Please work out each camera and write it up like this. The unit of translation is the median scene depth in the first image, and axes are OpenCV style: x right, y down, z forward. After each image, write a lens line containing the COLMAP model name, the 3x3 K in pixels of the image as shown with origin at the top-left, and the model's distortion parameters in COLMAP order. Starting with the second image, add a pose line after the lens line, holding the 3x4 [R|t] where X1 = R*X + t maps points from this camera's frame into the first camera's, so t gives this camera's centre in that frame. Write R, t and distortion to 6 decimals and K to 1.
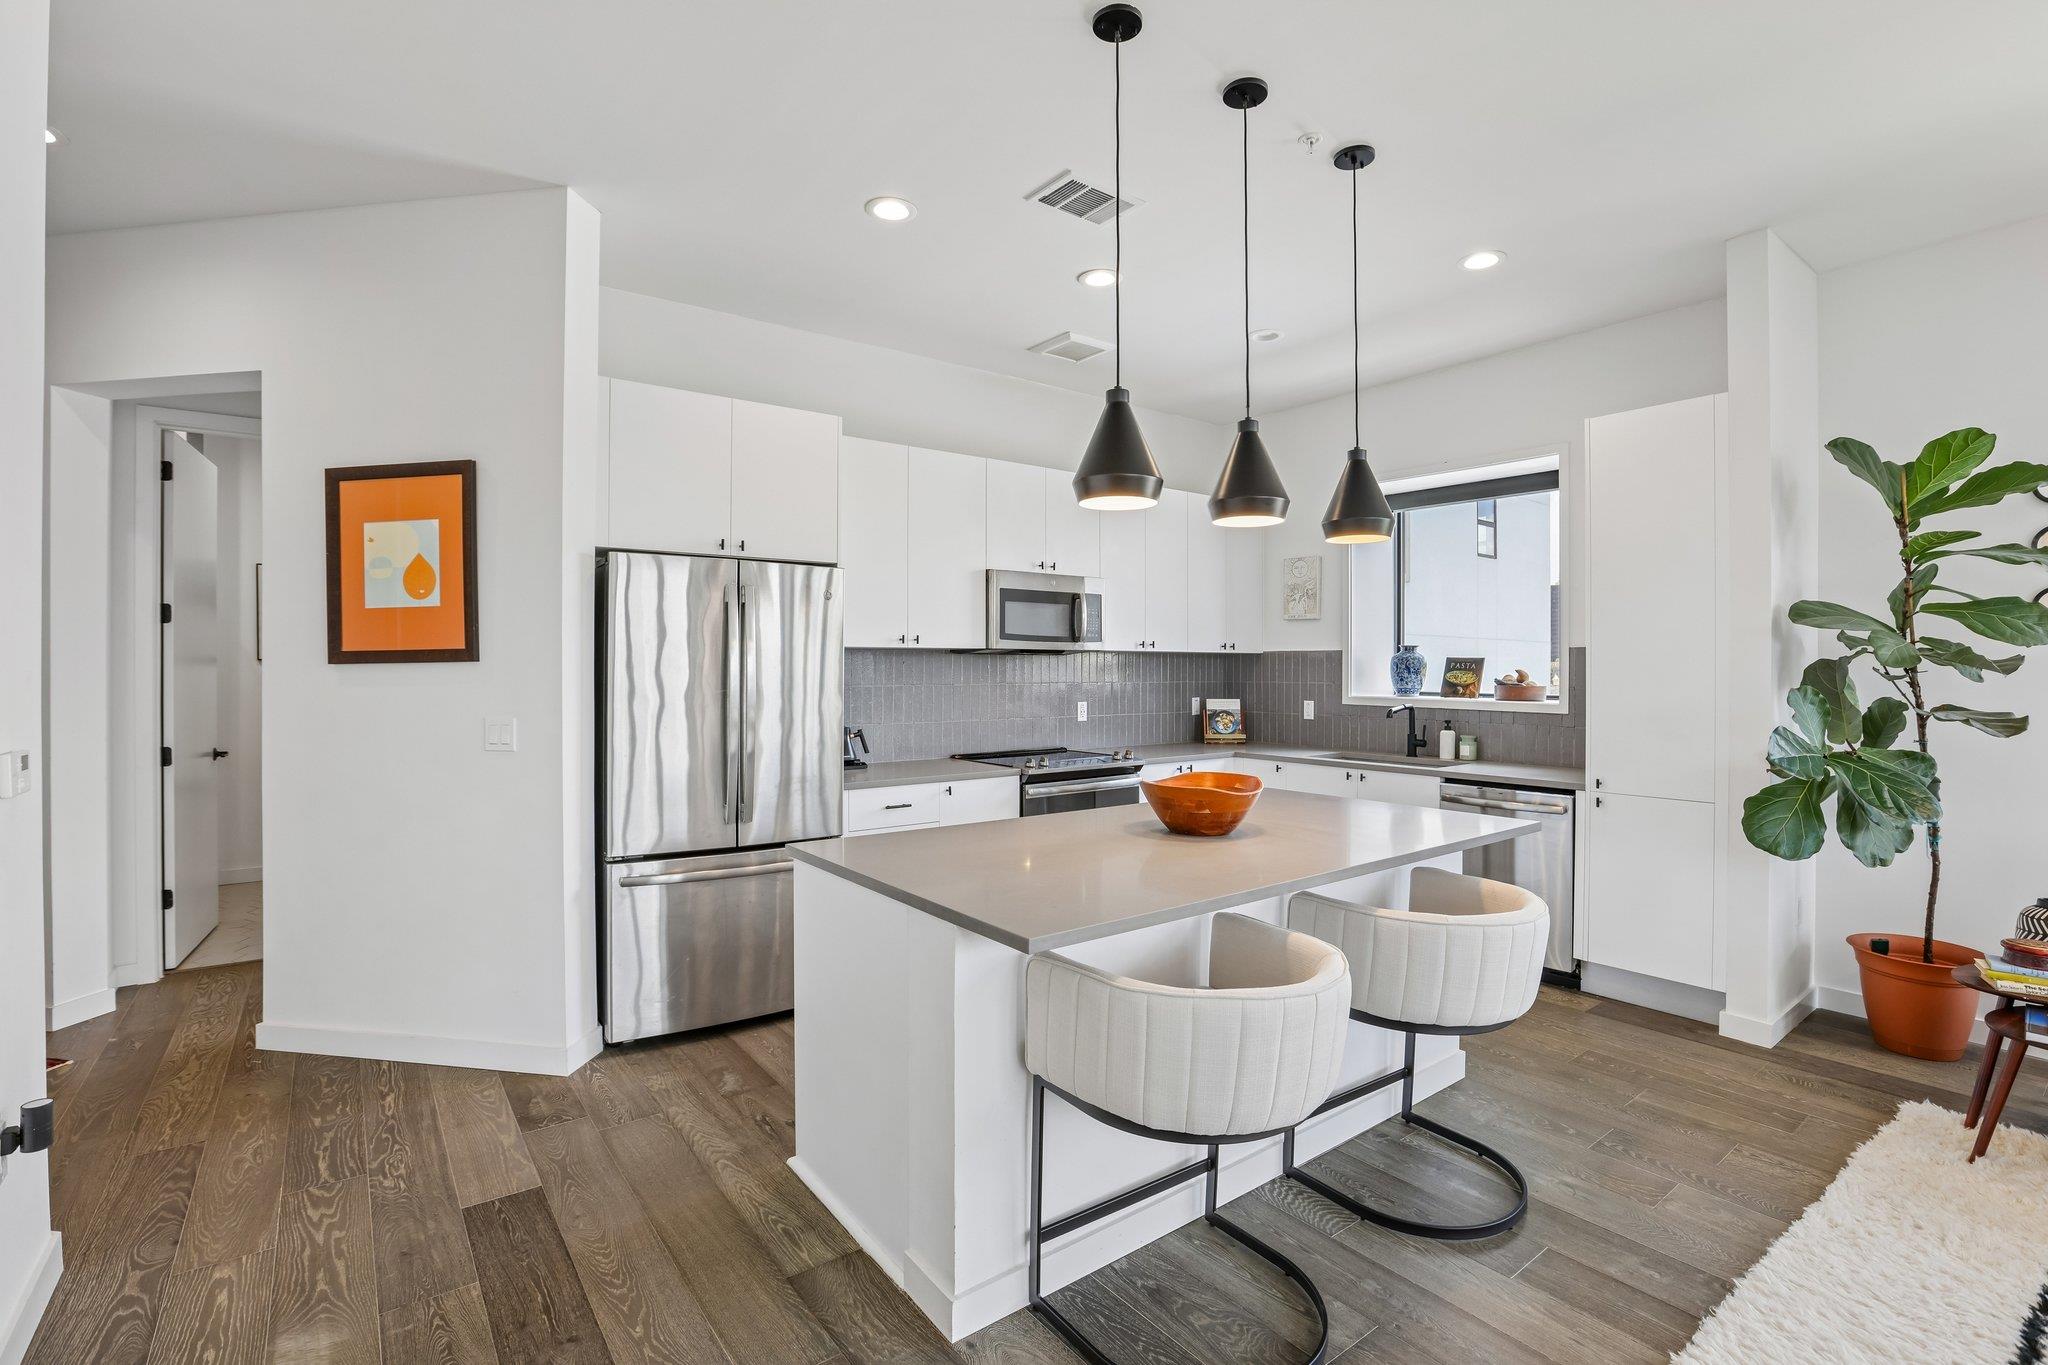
lens RADIAL K [[950.6, 0, 1026.2], [0, 950.6, 682.5], [0, 0, 1]] dist [-0.039435, 0.012272]
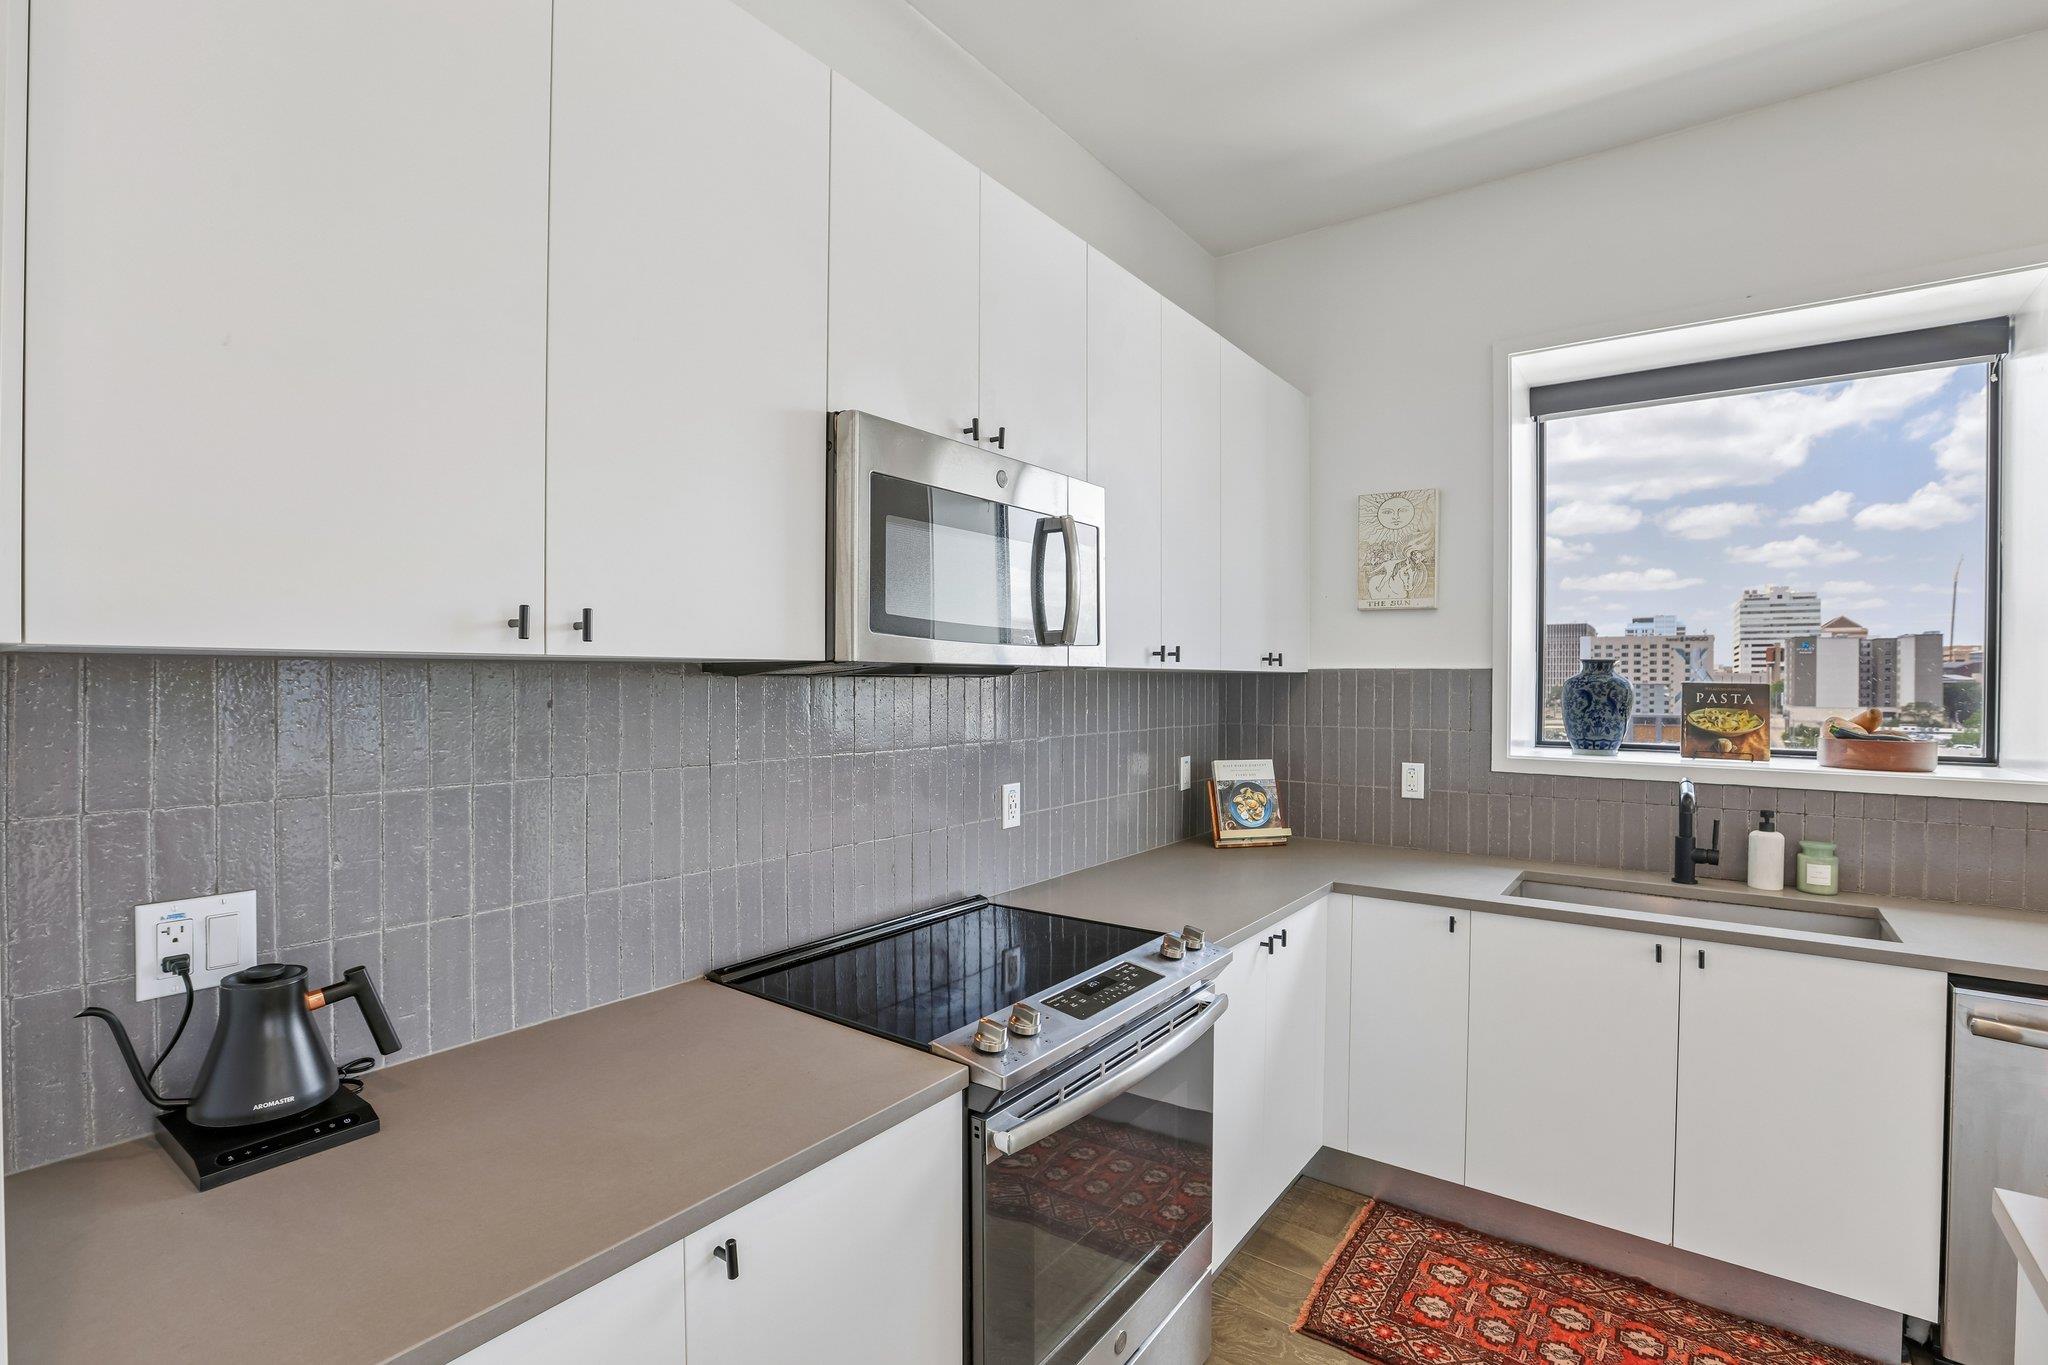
lens RADIAL K [[934.0, 0, 1028.6], [0, 934.0, 682.7], [0, 0, 1]] dist [-0.041194, 0.011860]
pose [[0.957418, -0.000494, 0.288704, -0.080564], [0.004045, 0.999923, -0.011703, -0.029186], [-0.288676, 0.012372, 0.957347, 0.809021]]
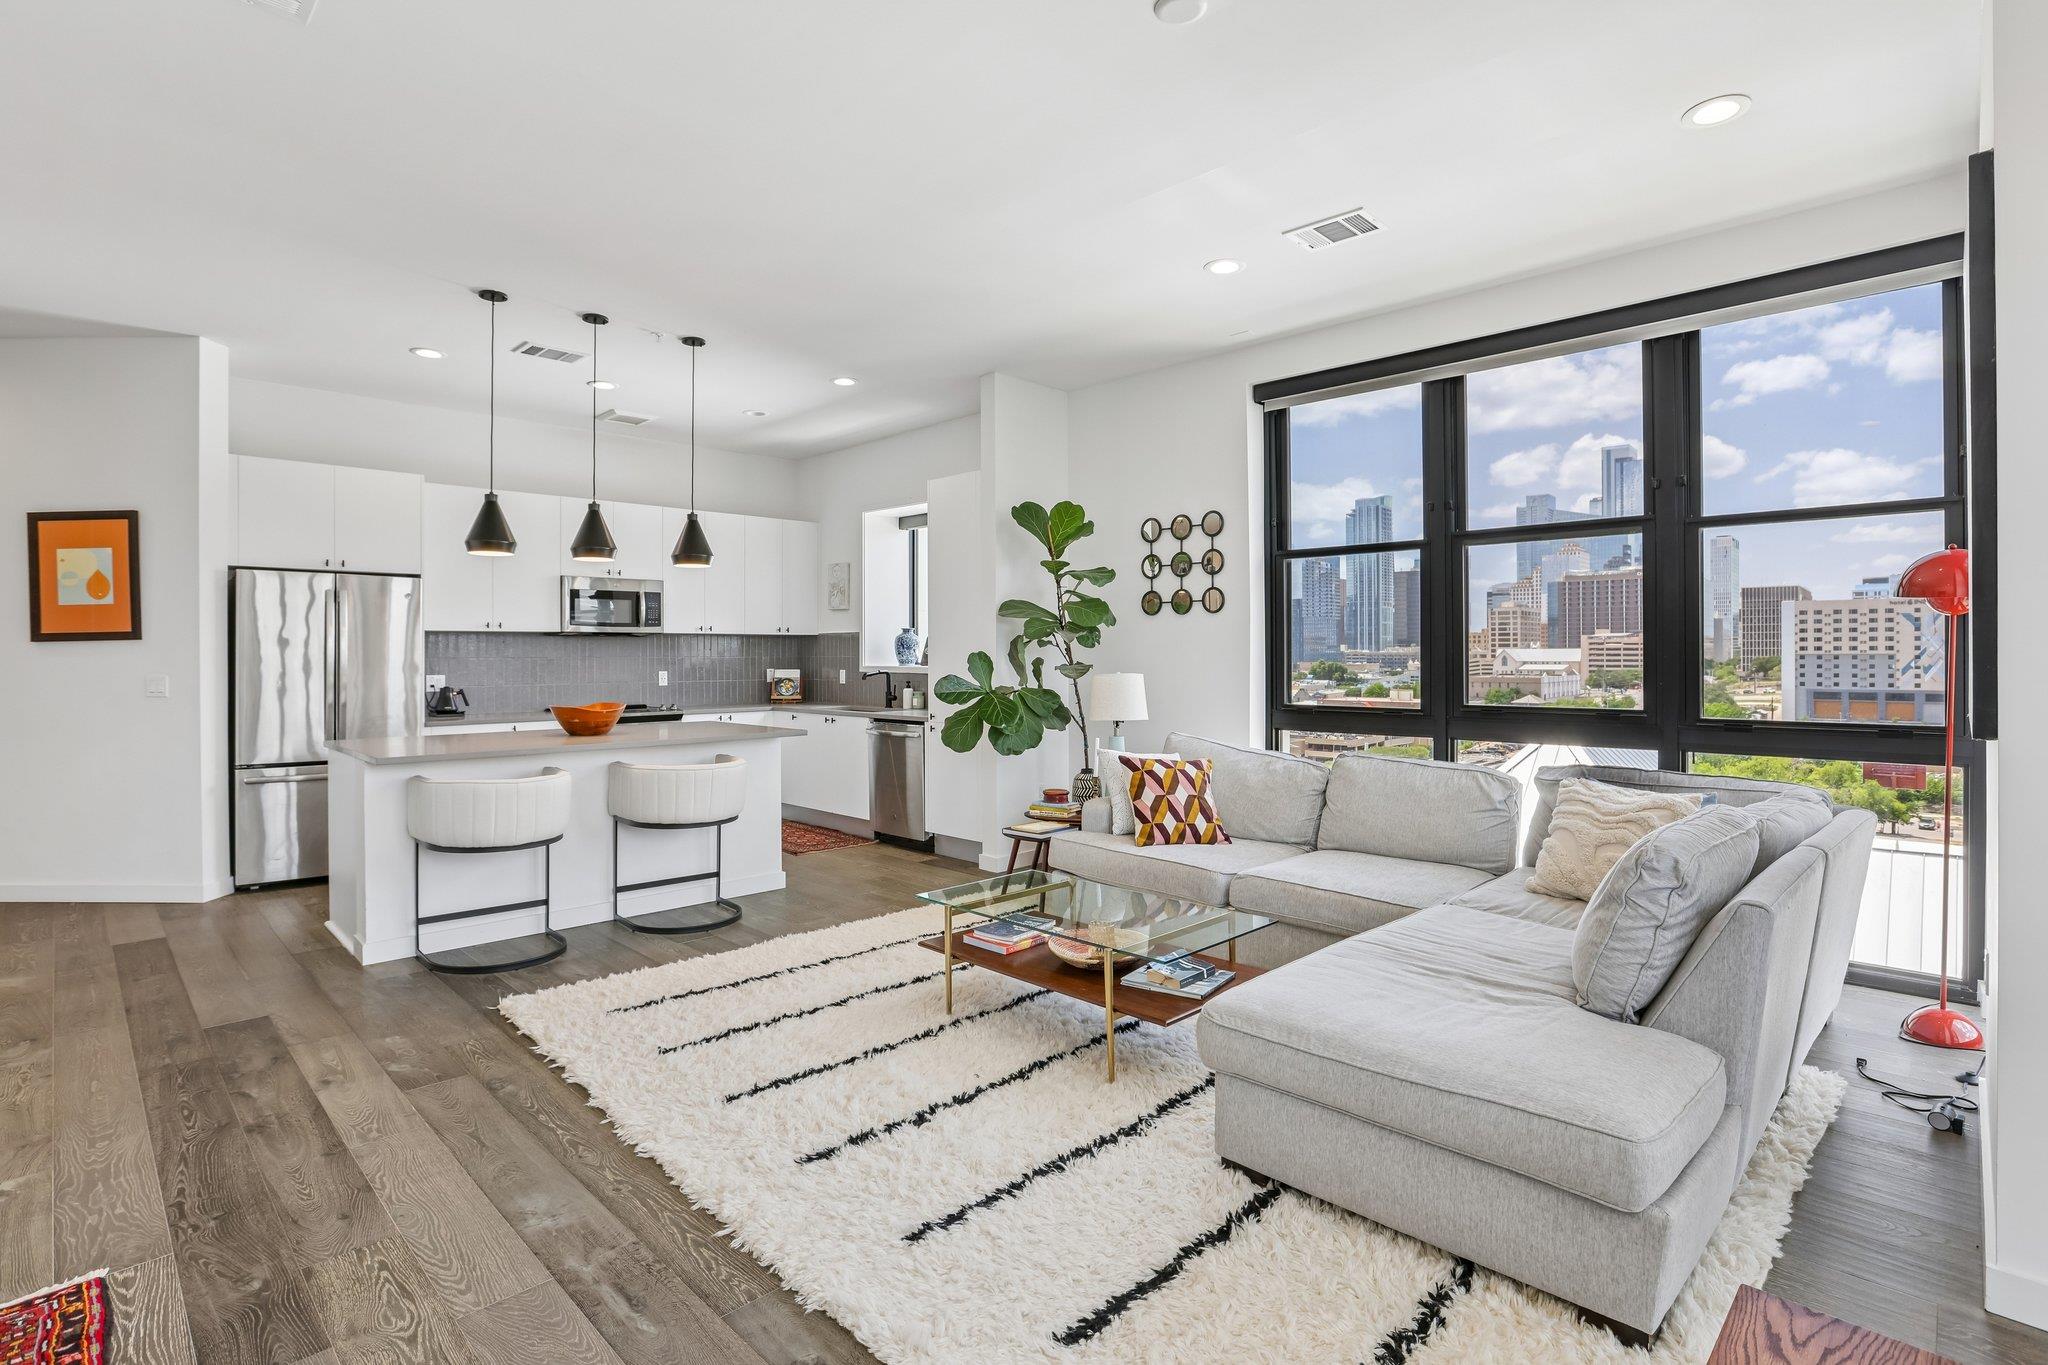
lens RADIAL K [[1004.8, 0, 1024.8], [0, 1004.8, 672.8], [0, 0, 1]] dist [-0.051206, 0.023891]
pose [[0.990676, -0.007009, 0.136058, 0.516344], [0.006679, 0.999974, 0.002886, 0.030107], [-0.136075, -0.001950, 0.990697, -0.644731]]
